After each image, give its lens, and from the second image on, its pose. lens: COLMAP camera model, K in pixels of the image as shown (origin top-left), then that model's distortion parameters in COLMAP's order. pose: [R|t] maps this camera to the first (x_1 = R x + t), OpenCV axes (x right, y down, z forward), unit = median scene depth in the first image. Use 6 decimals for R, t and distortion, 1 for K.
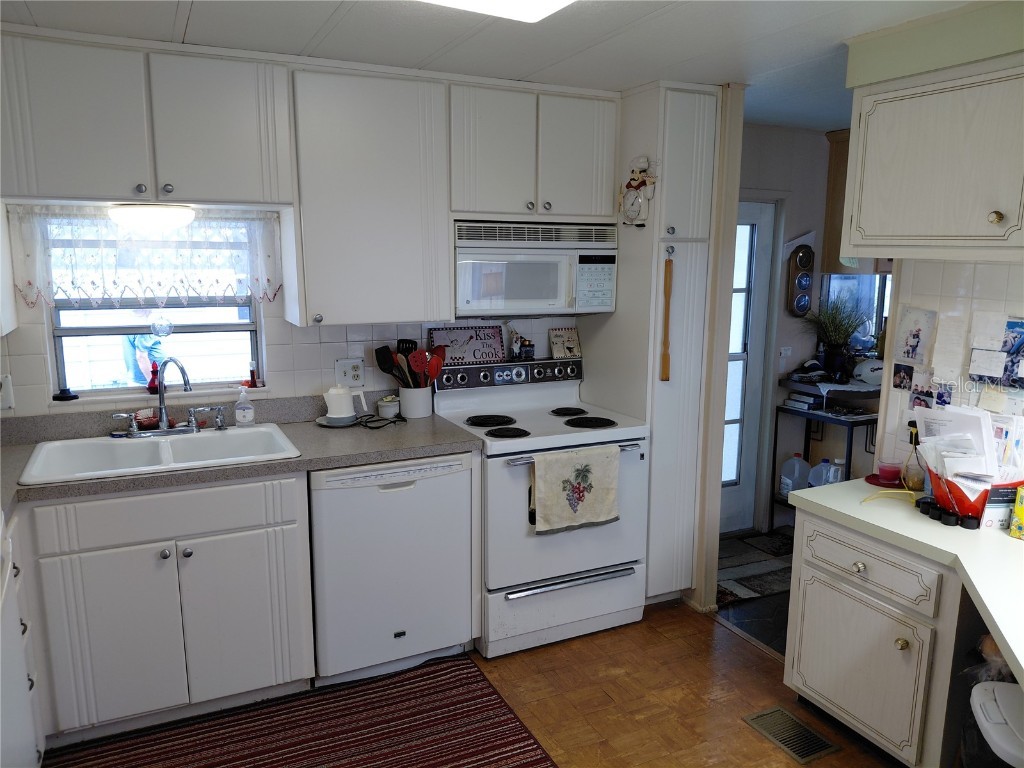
lens RADIAL K [[756.1, 0, 508.4], [0, 756.1, 391.3], [0, 0, 1]] dist [0.035813, -0.106979]
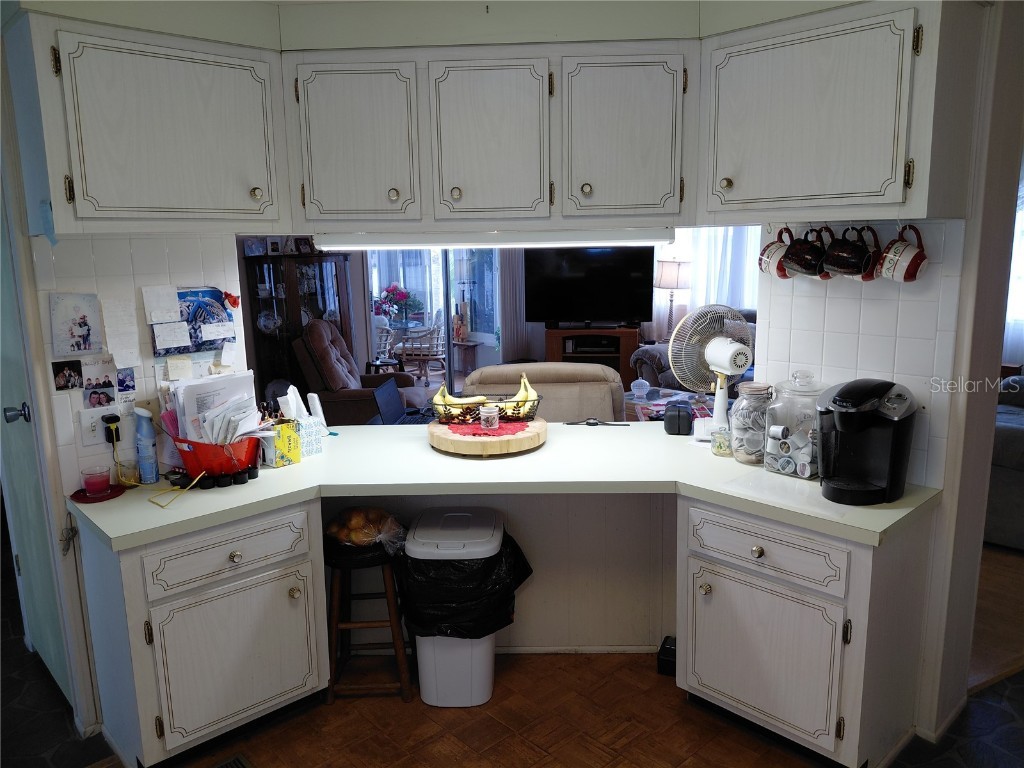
lens RADIAL K [[756.1, 0, 508.4], [0, 756.1, 391.3], [0, 0, 1]] dist [0.035813, -0.106979]
pose [[-0.300506, -0.186459, 0.935376, -0.458928], [0.187894, 0.949913, 0.249722, -0.129490], [-0.935089, 0.250795, -0.250420, 0.804795]]
